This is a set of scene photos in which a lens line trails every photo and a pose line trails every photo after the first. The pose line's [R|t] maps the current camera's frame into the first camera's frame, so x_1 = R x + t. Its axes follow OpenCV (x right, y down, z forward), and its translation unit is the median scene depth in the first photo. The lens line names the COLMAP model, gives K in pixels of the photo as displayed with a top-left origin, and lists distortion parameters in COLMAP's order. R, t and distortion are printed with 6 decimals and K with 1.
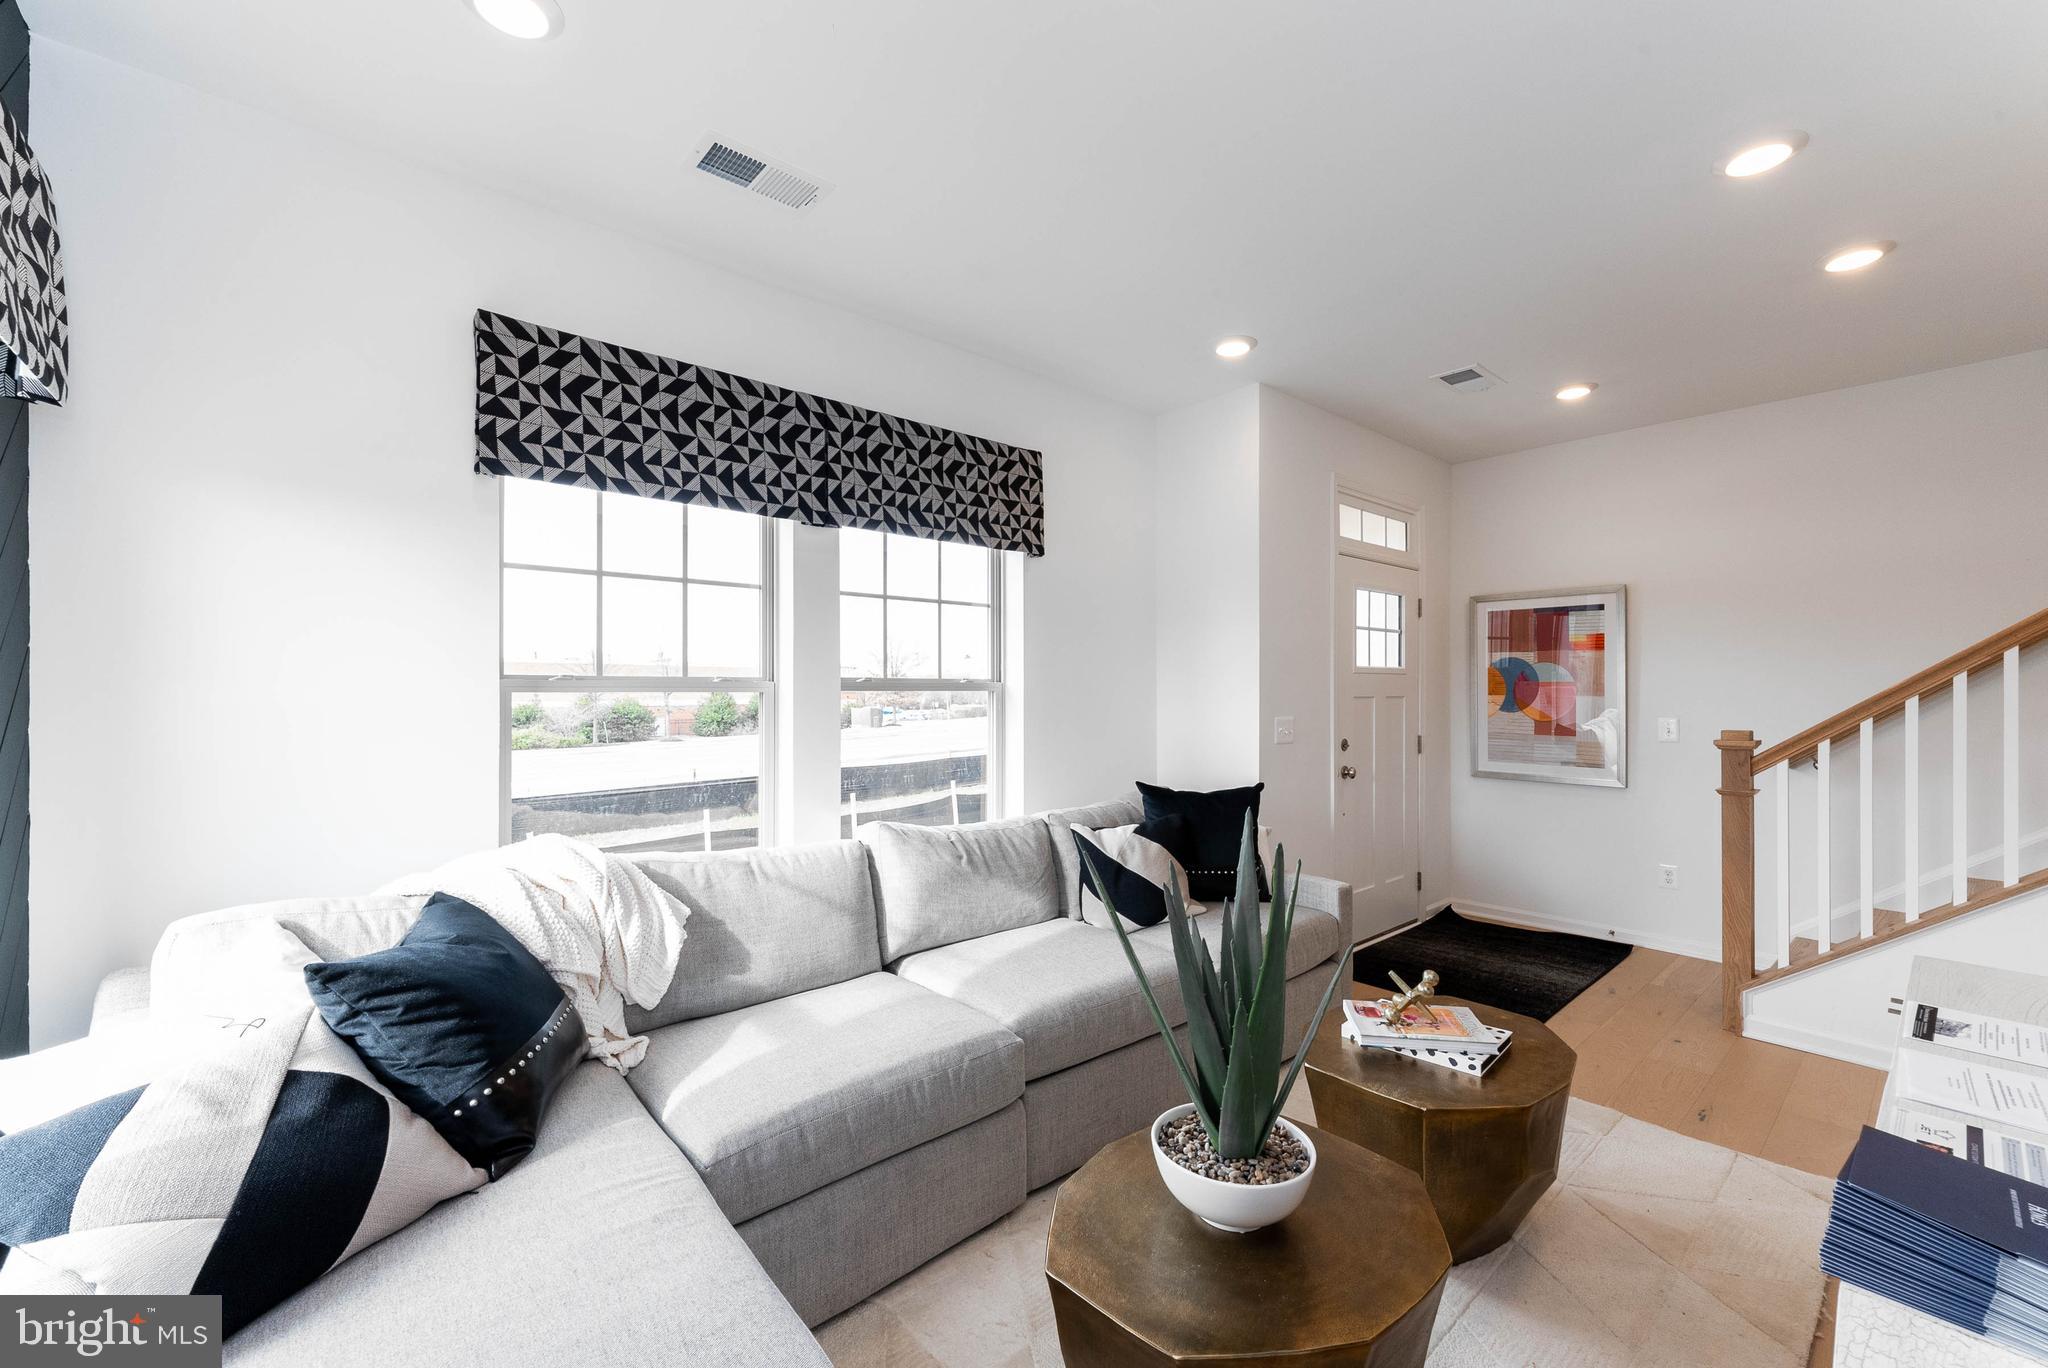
lens RADIAL K [[834.5, 0, 1019.7], [0, 834.5, 681.9], [0, 0, 1]] dist [-0.000668, -0.000060]
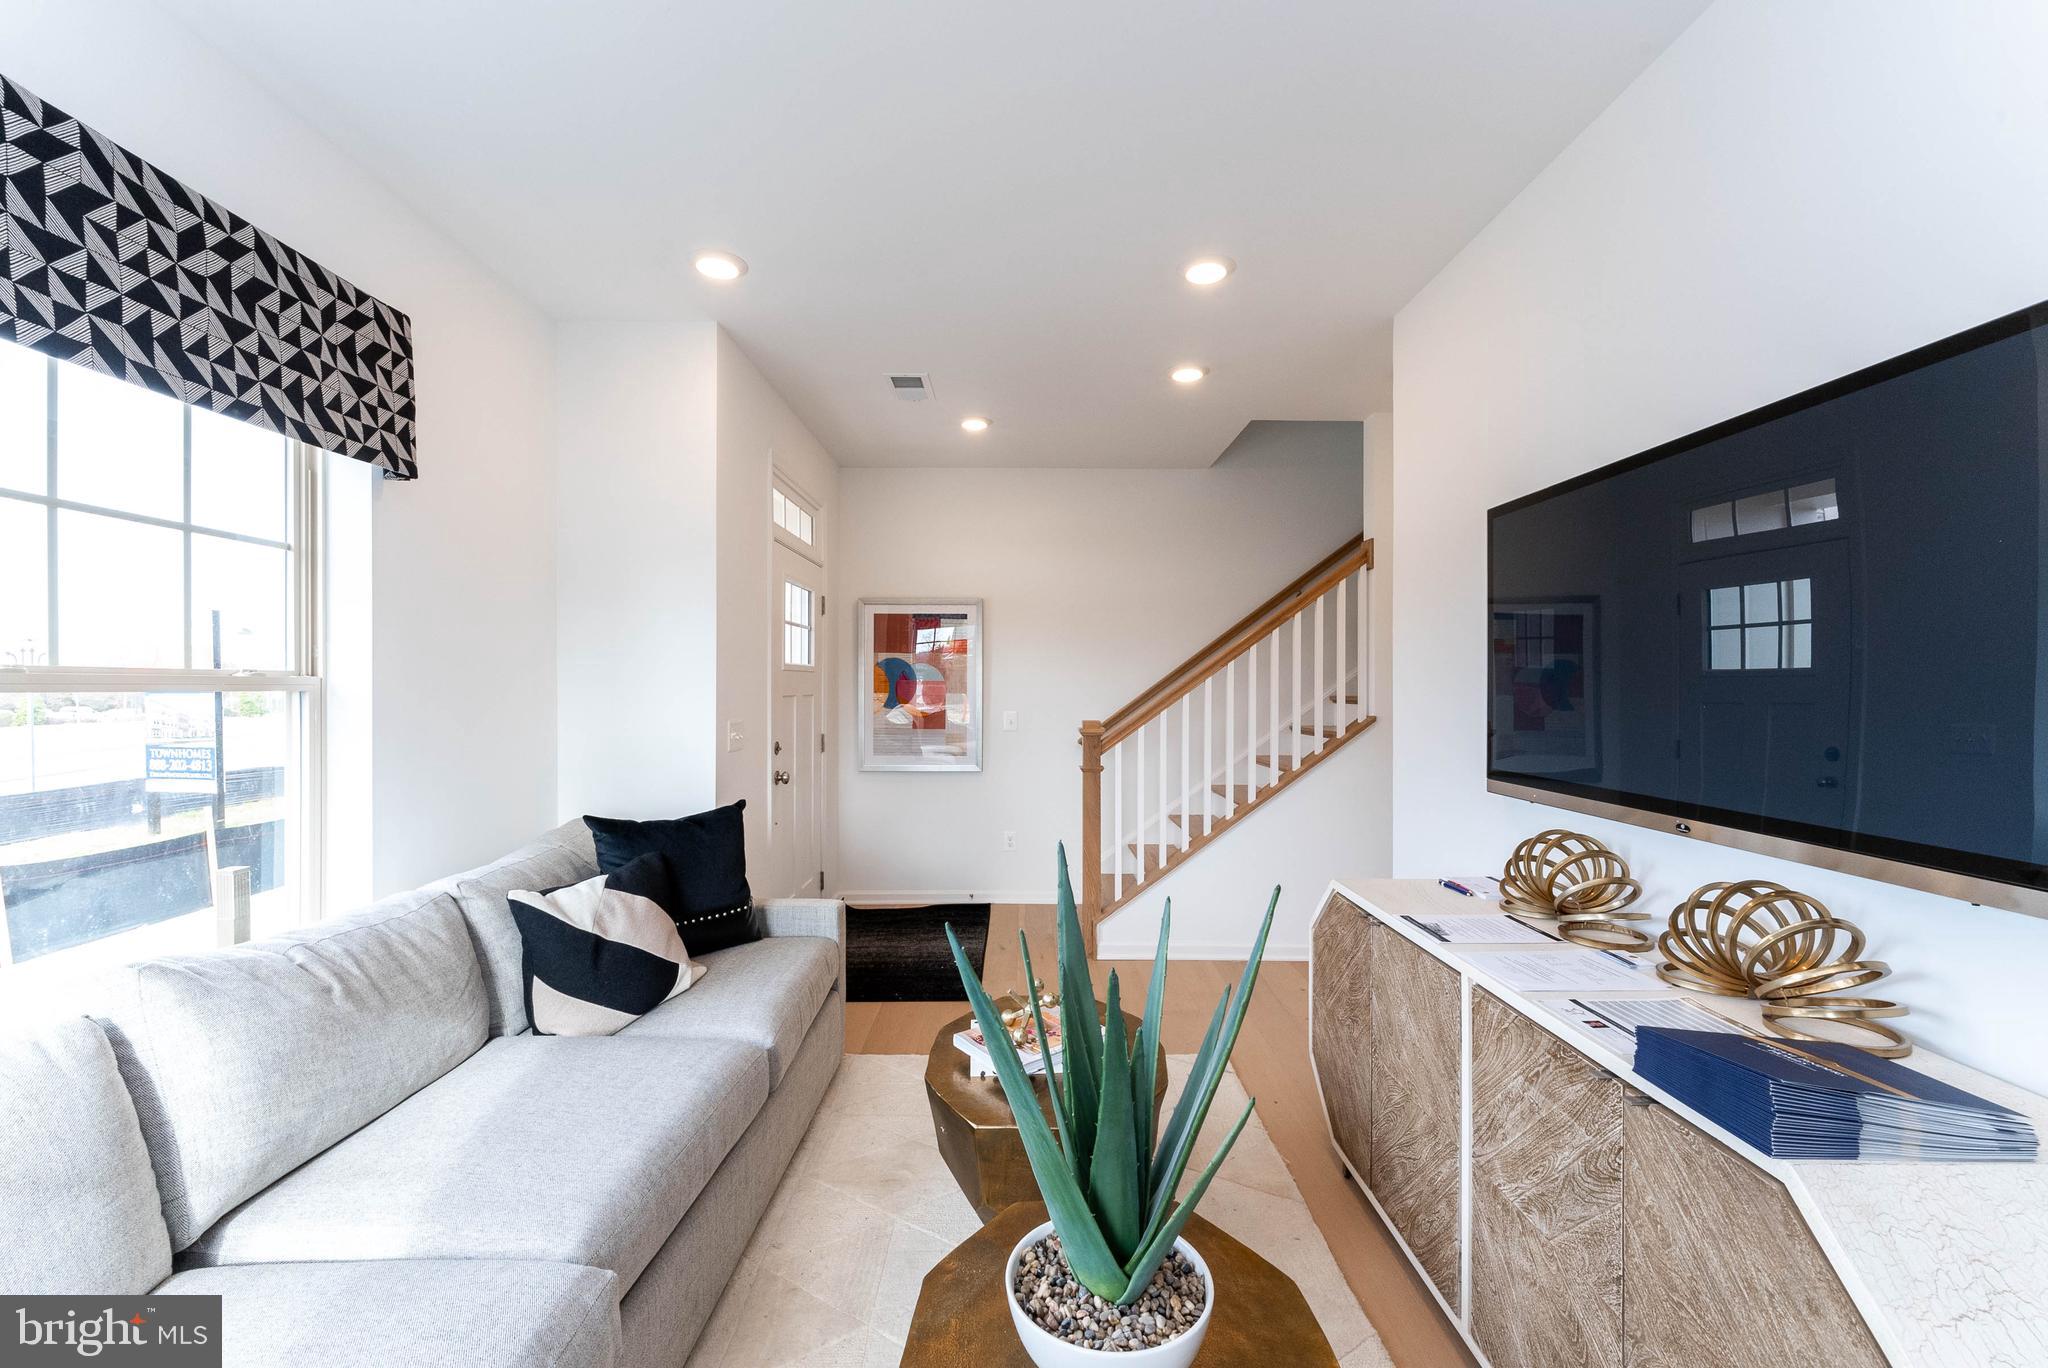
lens RADIAL K [[834.5, 0, 1019.7], [0, 834.5, 681.9], [0, 0, 1]] dist [-0.000668, -0.000060]
pose [[0.647569, 0.004549, 0.761993, -0.167052], [-0.008294, 0.999965, 0.001079, -0.000312], [-0.761961, -0.007019, 0.647584, 0.242930]]
